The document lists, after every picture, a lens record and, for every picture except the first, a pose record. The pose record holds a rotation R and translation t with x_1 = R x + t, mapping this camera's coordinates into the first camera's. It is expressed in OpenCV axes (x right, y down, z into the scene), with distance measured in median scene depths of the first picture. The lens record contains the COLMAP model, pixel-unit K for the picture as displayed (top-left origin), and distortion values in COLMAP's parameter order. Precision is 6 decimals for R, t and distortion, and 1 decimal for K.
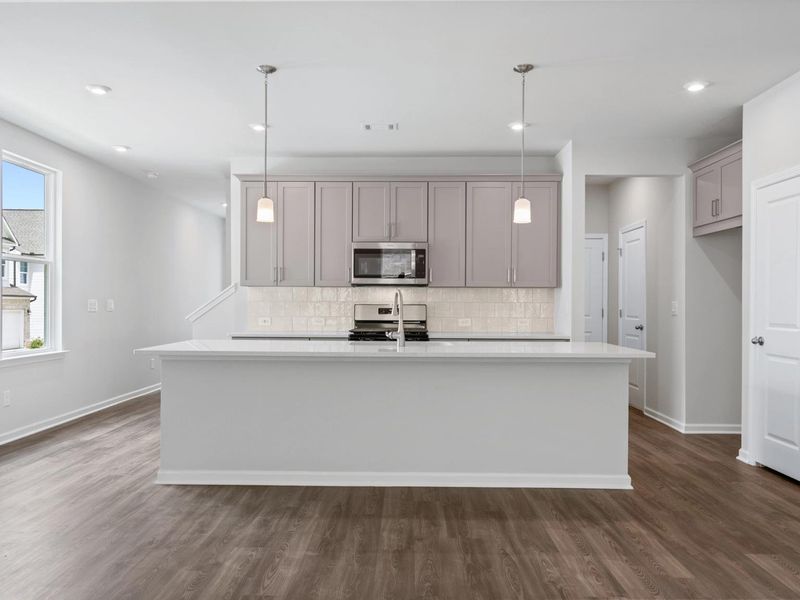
lens RADIAL K [[619.6, 0, 393.6], [0, 619.6, 305.3], [0, 0, 1]] dist [0.009287, -0.002610]
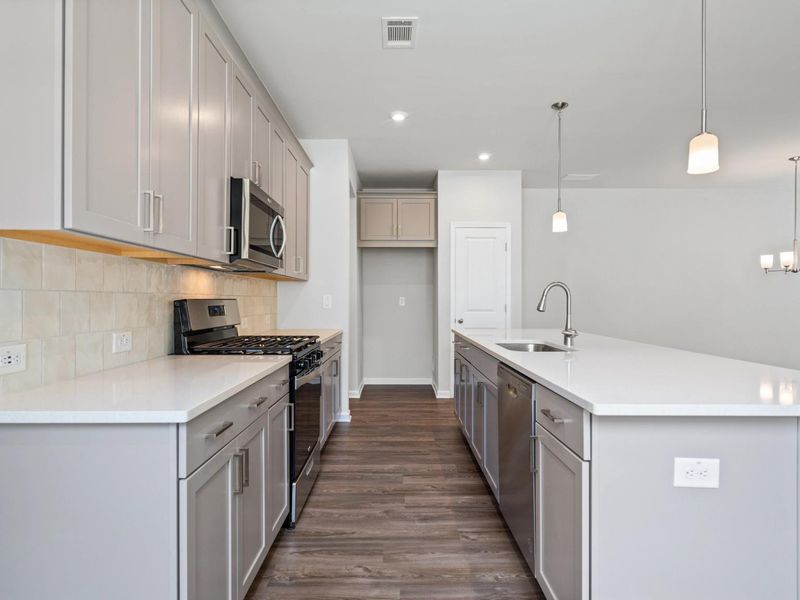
lens RADIAL K [[452.6, 0, 395.8], [0, 452.6, 302.7], [0, 0, 1]] dist [0.004220, -0.001762]
pose [[-0.023657, -0.008745, 0.999682, -0.699167], [0.002845, 0.999957, 0.008815, -0.002027], [-0.999716, 0.003053, -0.023631, 1.381353]]
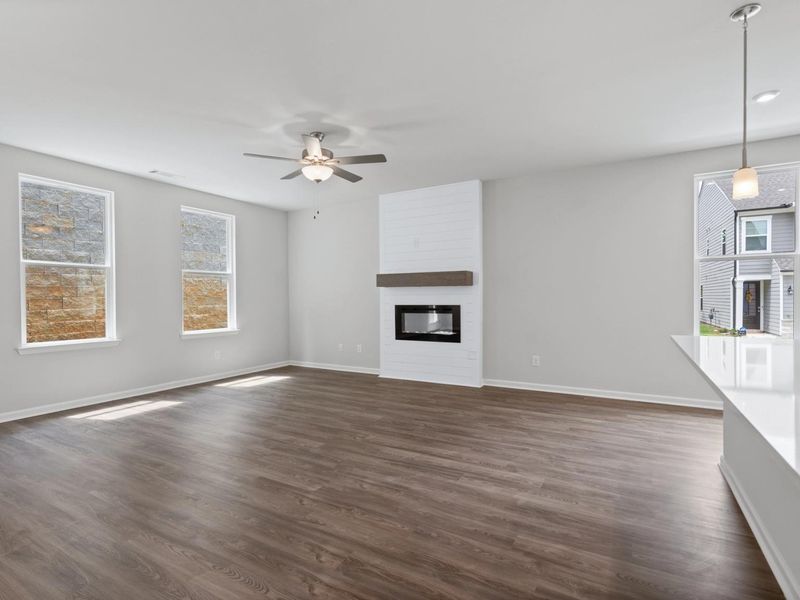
lens RADIAL K [[412.3, 0, 396.9], [0, 412.3, 303.3], [0, 0, 1]] dist [-0.004776, 0.002102]
pose [[-0.477957, 0.012819, -0.878290, 0.523931], [0.005162, 0.999917, 0.011785, -0.002332], [0.878368, 0.001099, -0.477983, 0.886416]]
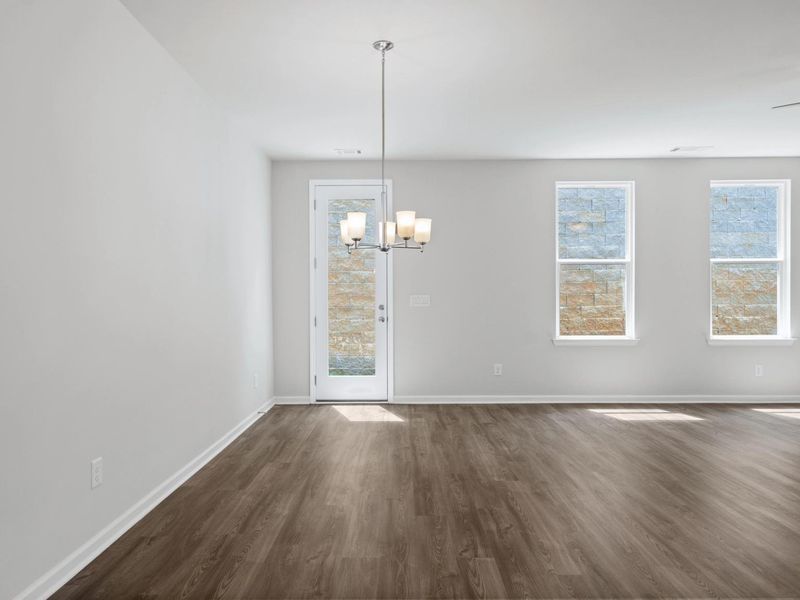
lens RADIAL K [[550.7, 0, 393.2], [0, 550.7, 302.9], [0, 0, 1]] dist [0.000371, 0.001695]
pose [[-0.999824, 0.002533, -0.018578, 0.549630], [0.002347, 0.999947, 0.010043, -0.000681], [0.018602, 0.009998, -0.999777, 1.090009]]
